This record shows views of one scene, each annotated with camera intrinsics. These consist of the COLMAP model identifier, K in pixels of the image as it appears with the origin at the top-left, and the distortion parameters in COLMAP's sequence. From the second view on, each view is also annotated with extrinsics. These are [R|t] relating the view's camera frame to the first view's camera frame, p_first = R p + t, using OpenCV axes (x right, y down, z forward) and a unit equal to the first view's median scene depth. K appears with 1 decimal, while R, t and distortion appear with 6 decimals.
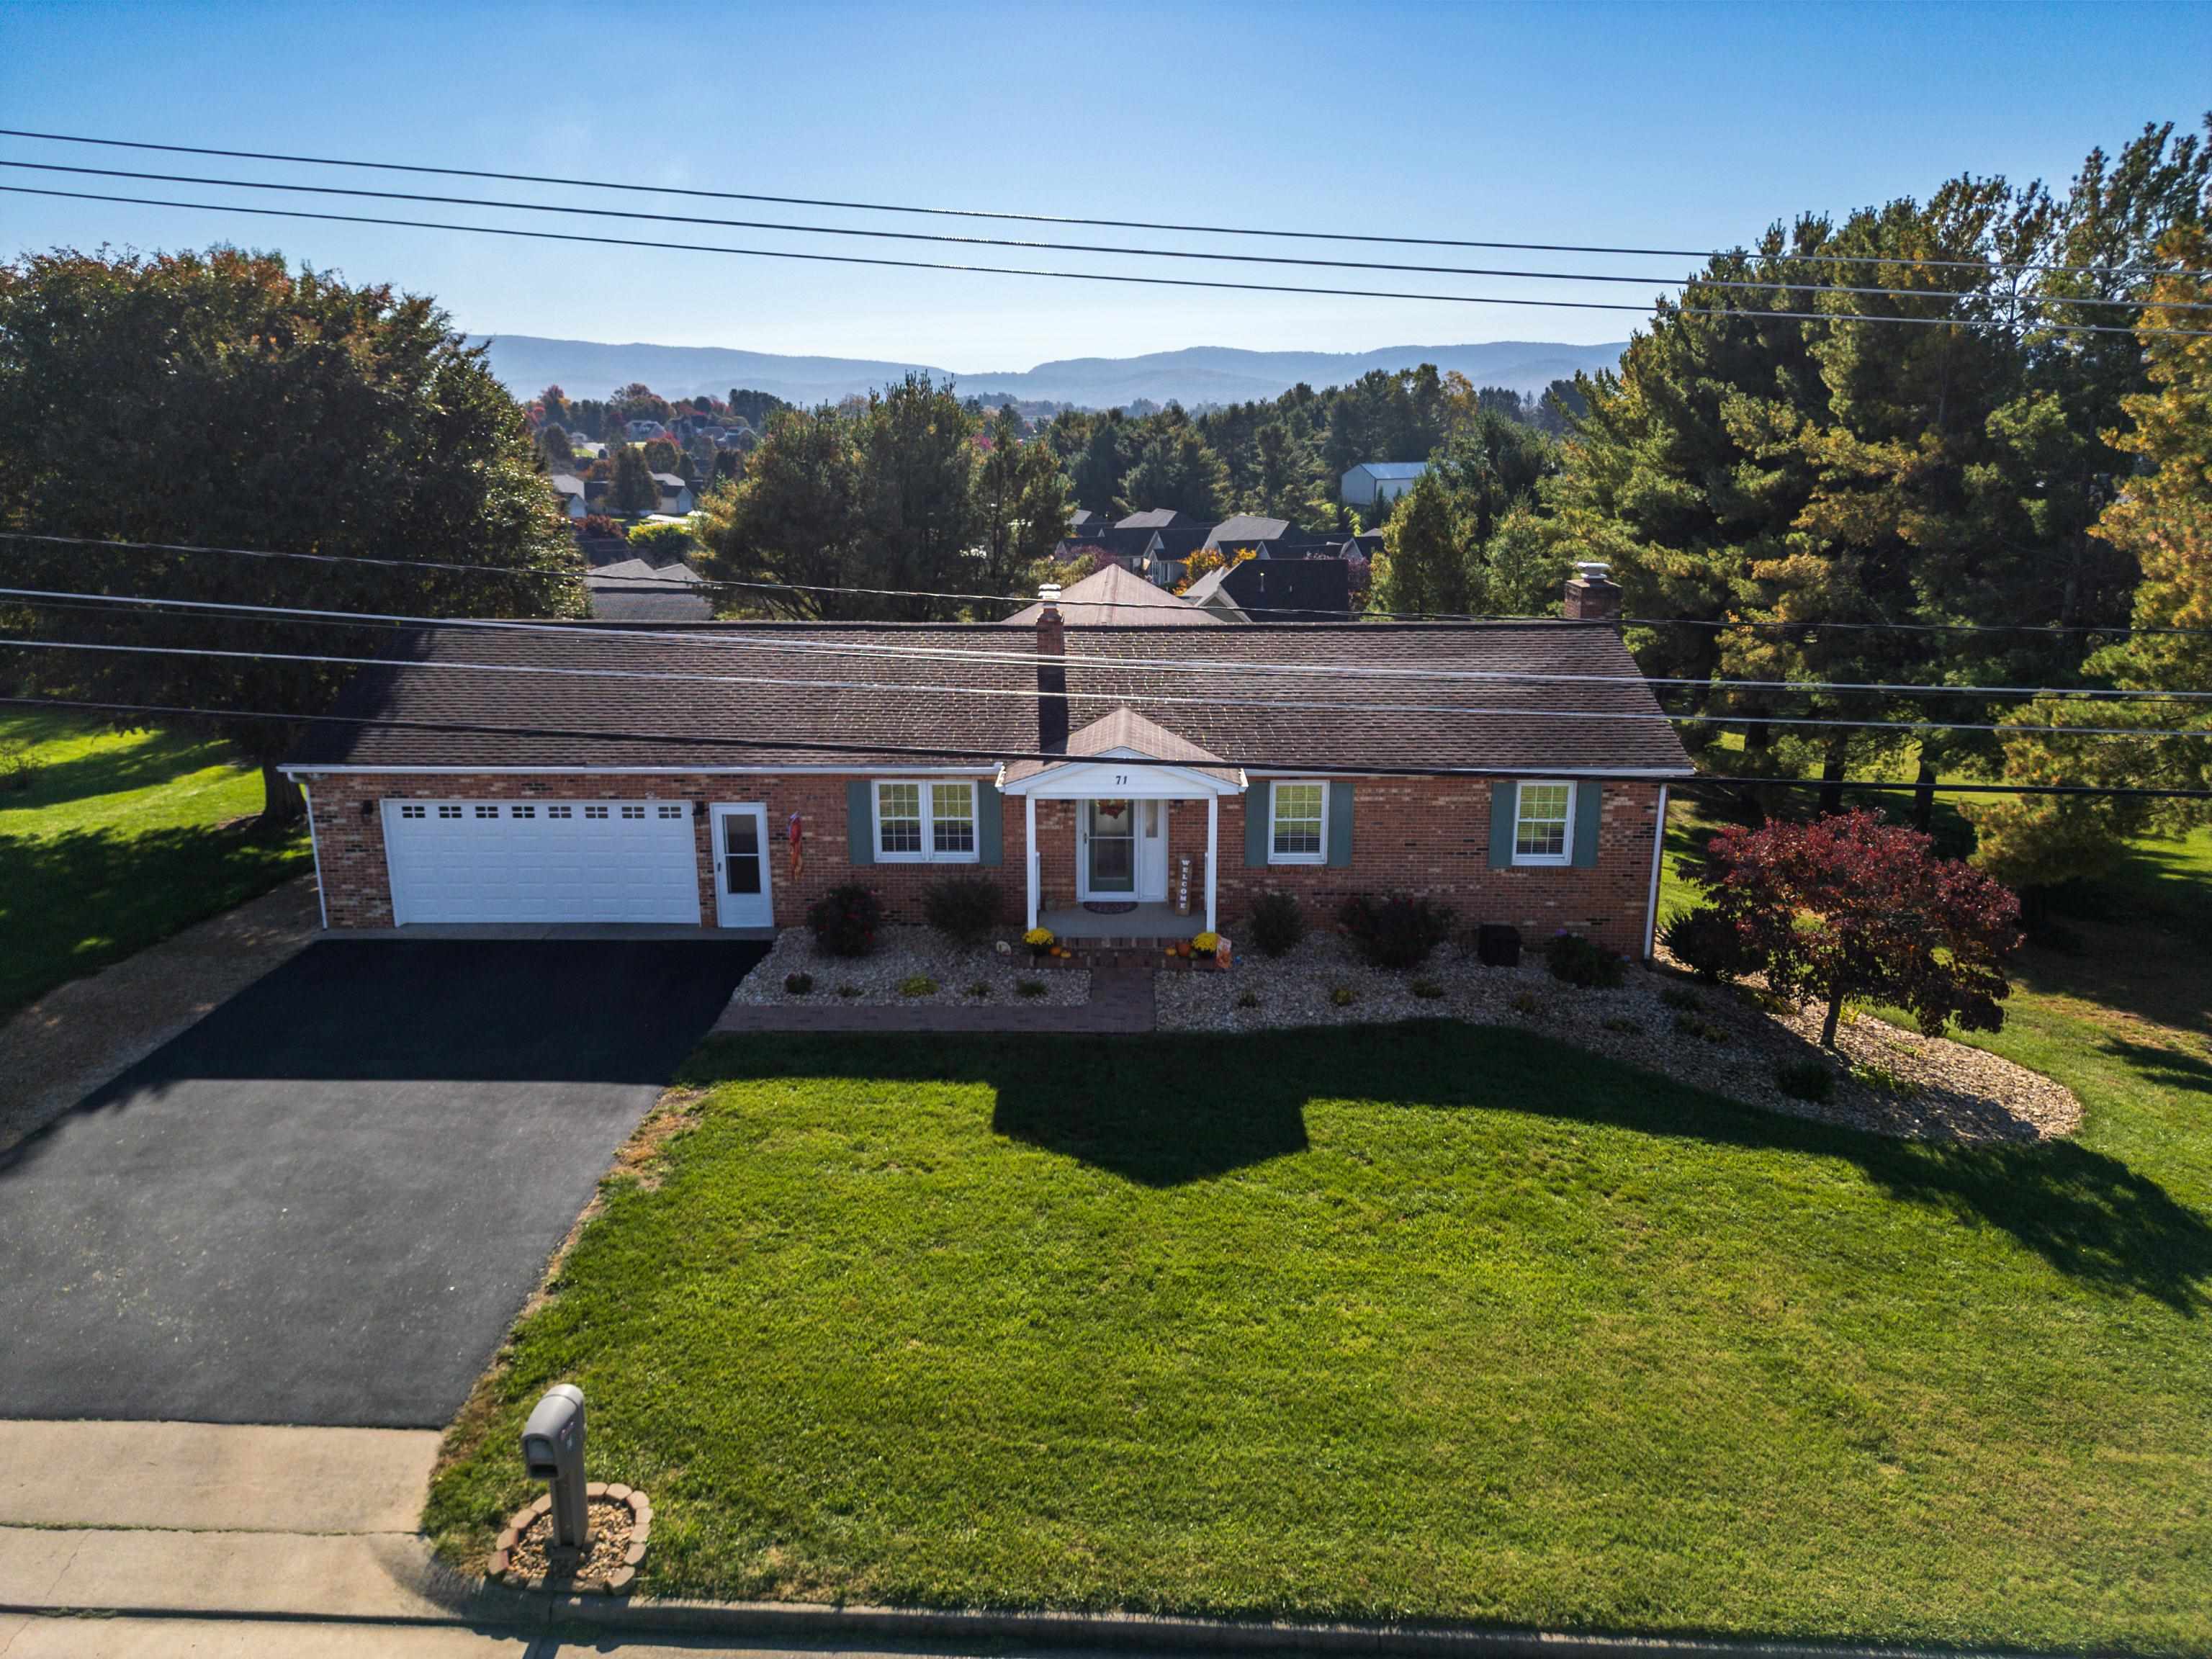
lens RADIAL K [[1558.2, 0, 1109.9], [0, 1558.2, 823.6], [0, 0, 1]] dist [0.071832, -0.066050]
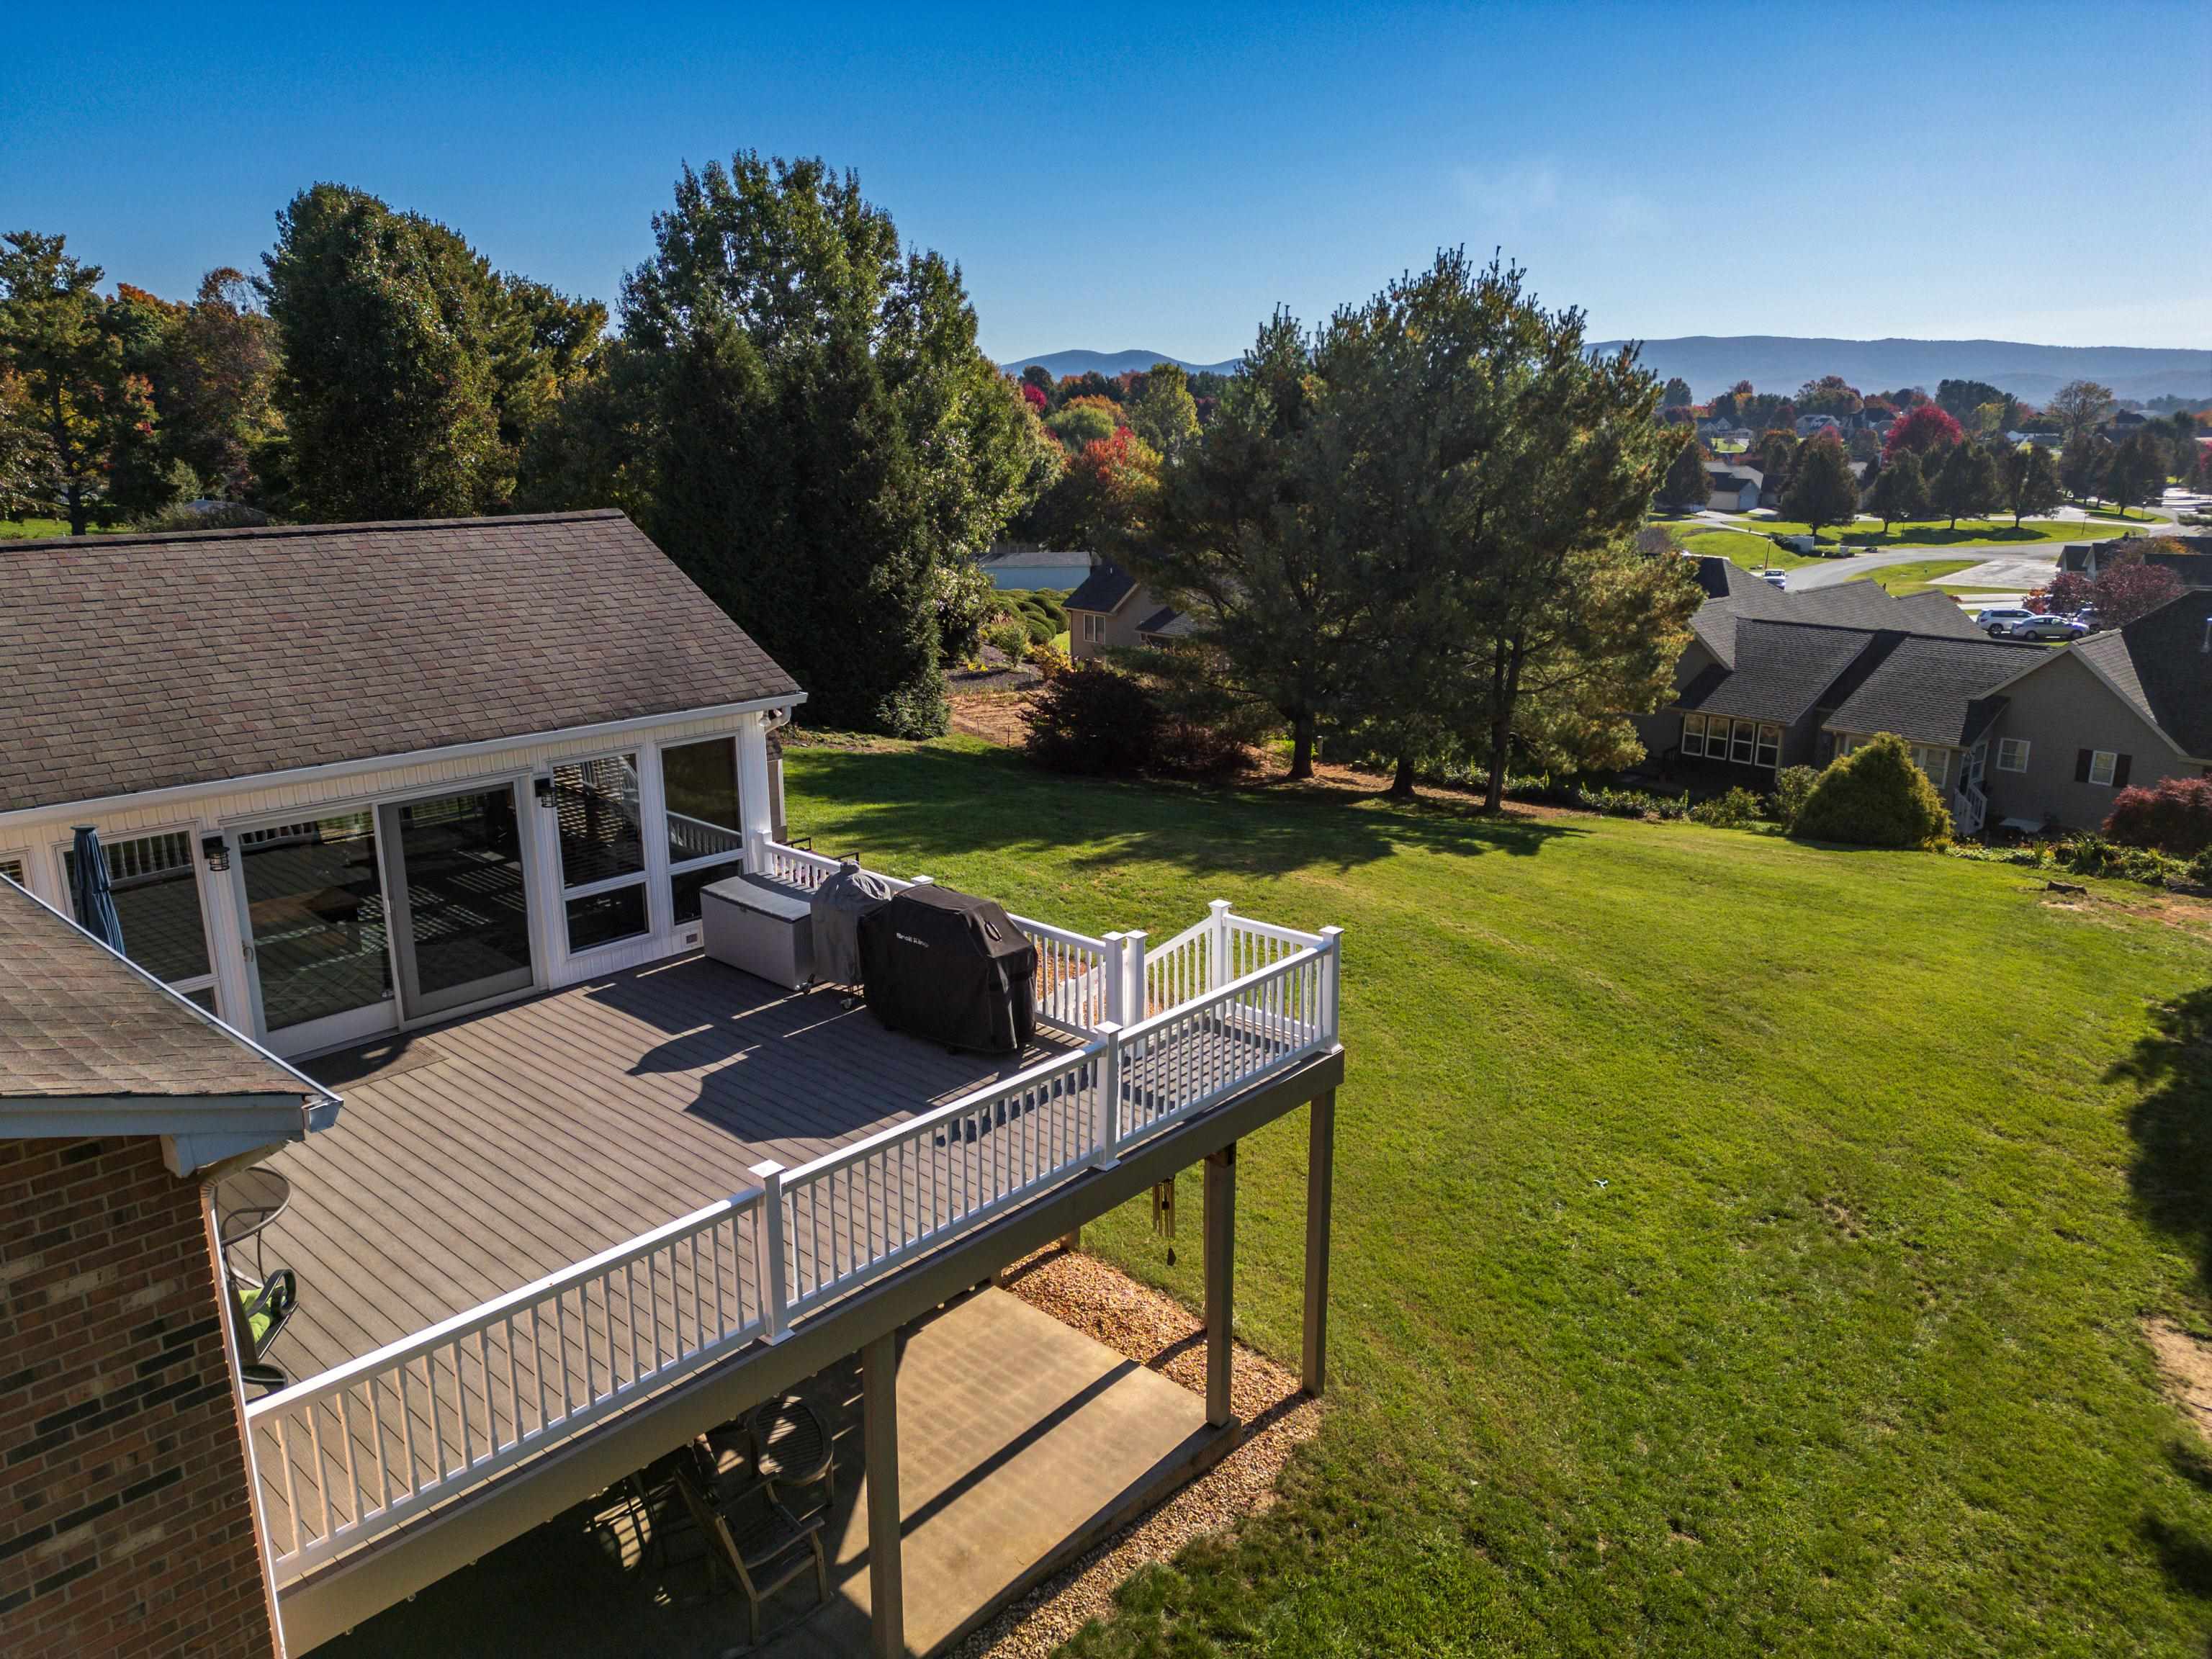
lens RADIAL K [[1558.2, 0, 1121.0], [0, 1558.2, 814.3], [0, 0, 1]] dist [0.071832, -0.066050]
pose [[0.751389, 0.167387, -0.638276, 0.601952], [-0.171950, 0.983540, 0.055510, -0.209997], [0.637062, 0.068042, 0.767804, 1.229499]]
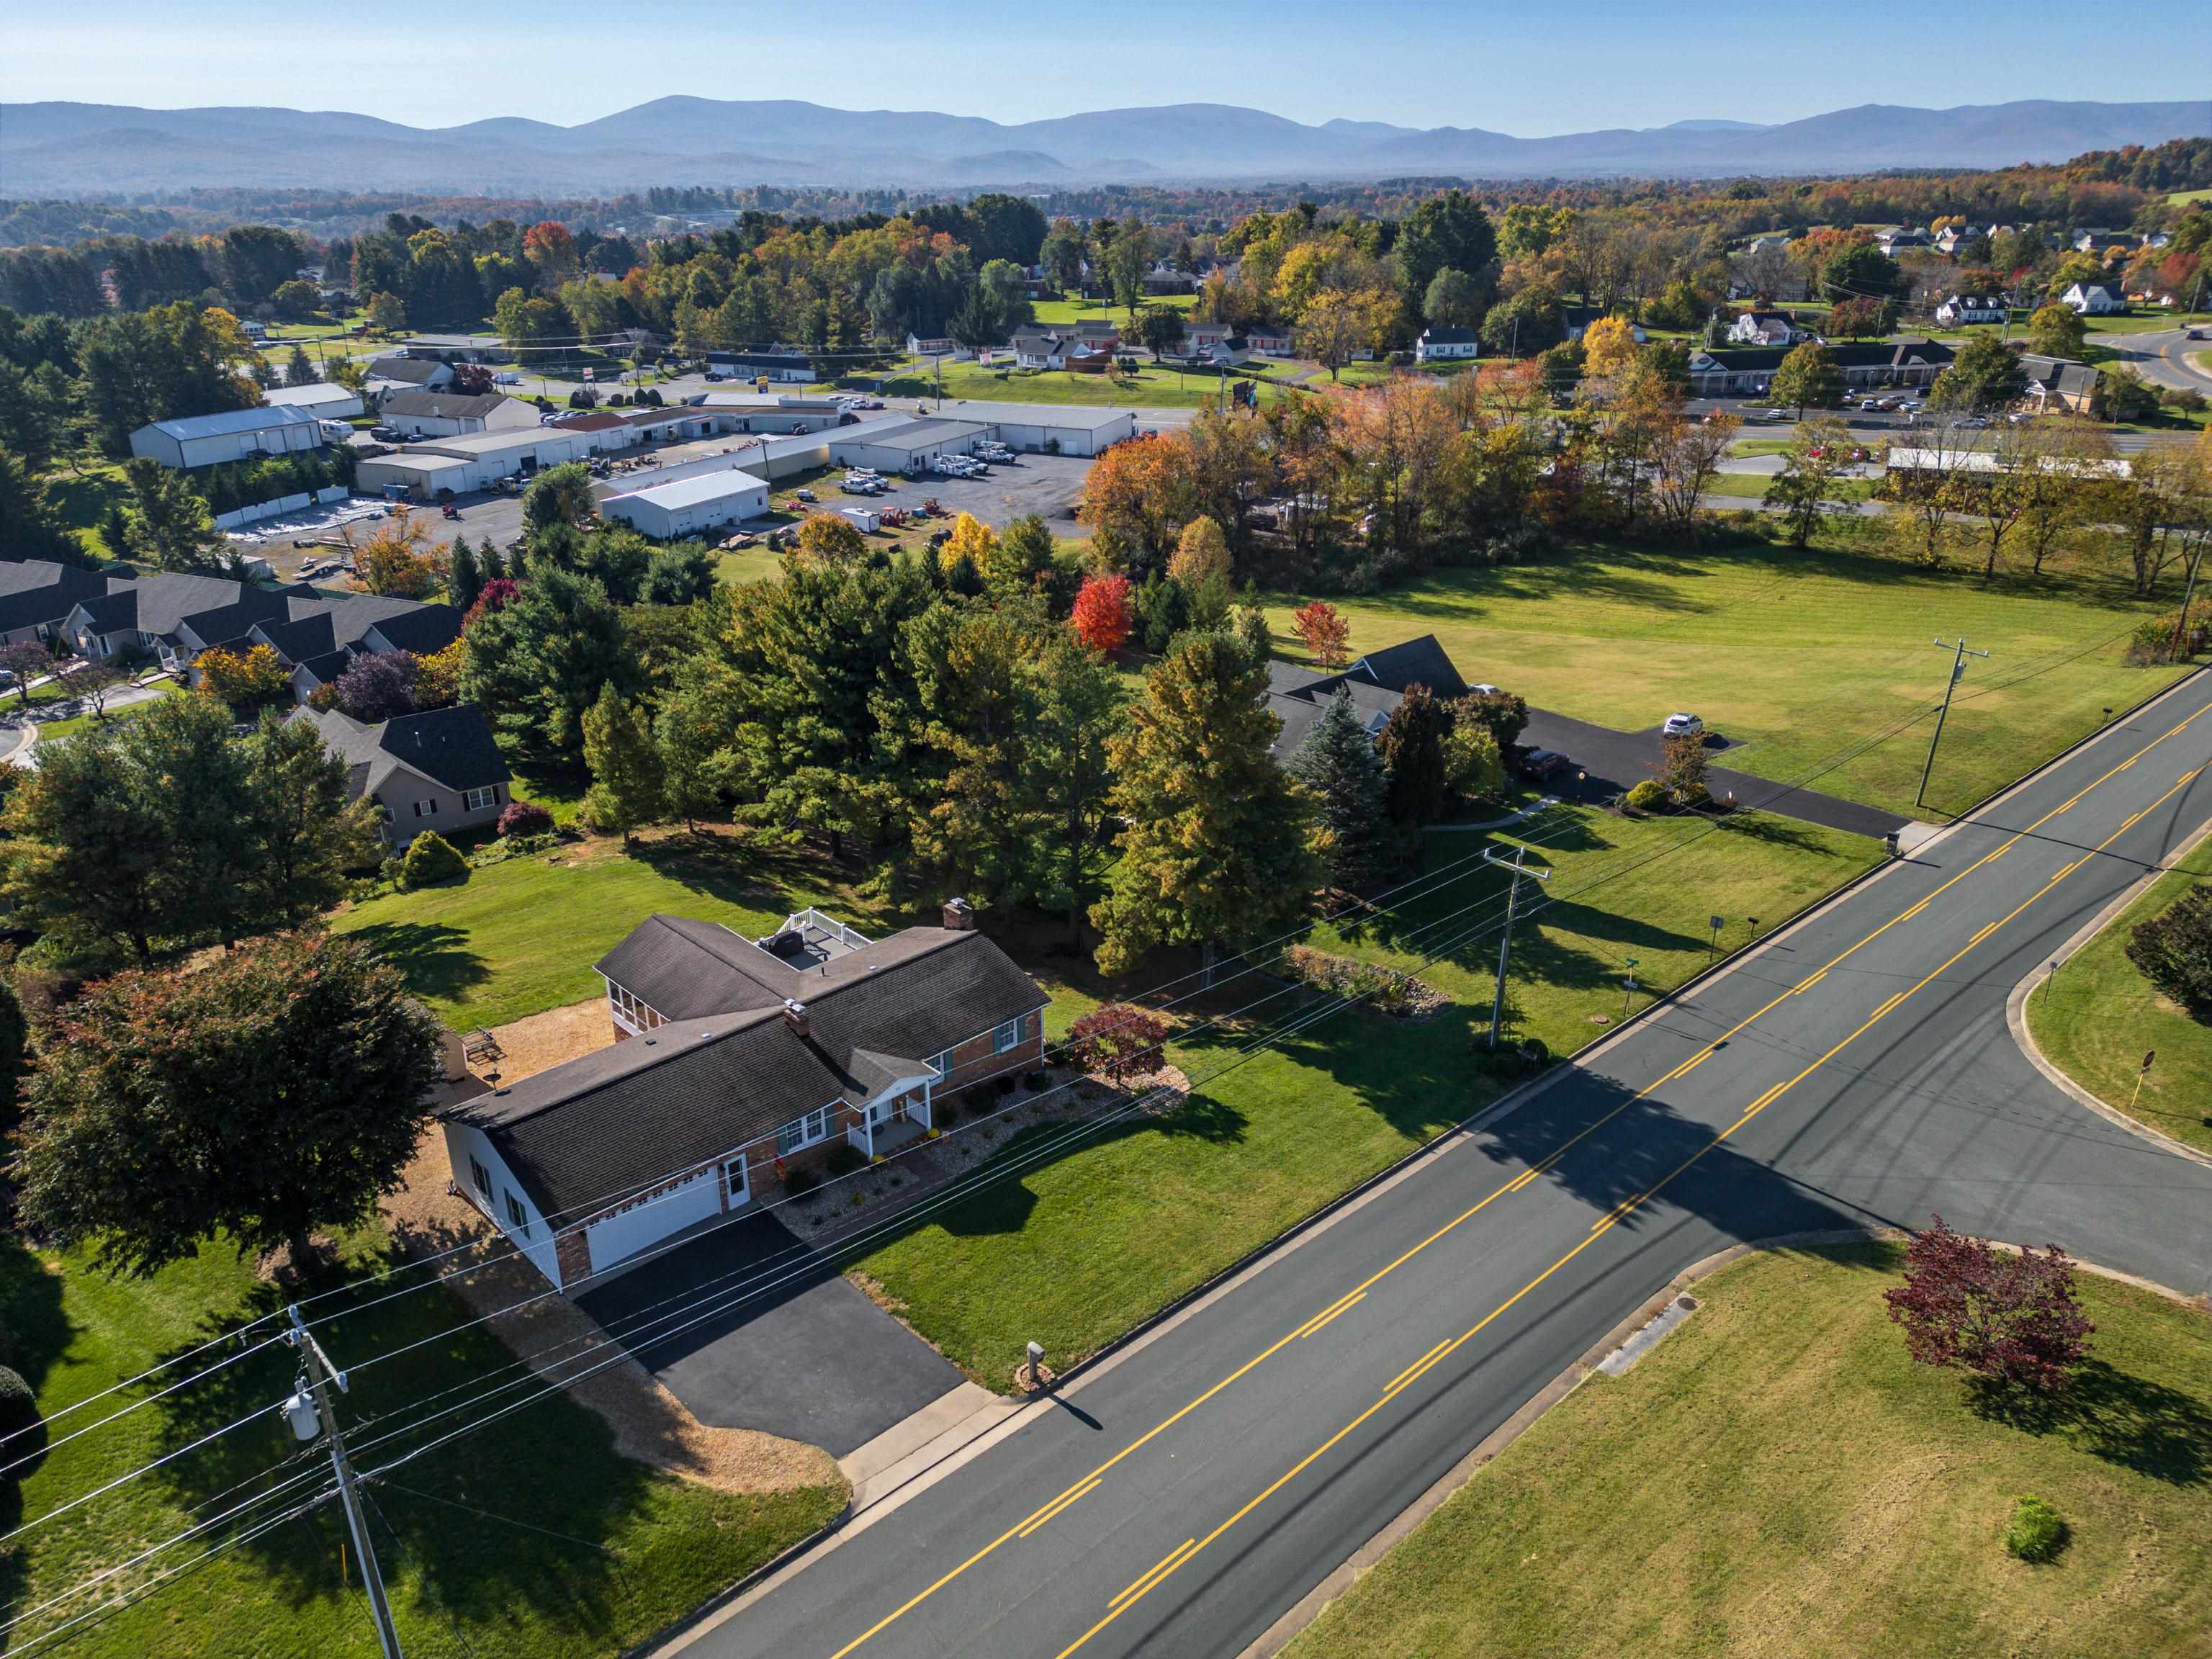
lens RADIAL K [[1558.2, 0, 1113.6], [0, 1558.2, 829.7], [0, 0, 1]] dist [0.071832, -0.066050]
pose [[0.707527, -0.274636, 0.651138, -1.192228], [0.184405, 0.961223, 0.205048, -0.827616], [-0.682202, -0.025004, 0.730736, -1.007884]]
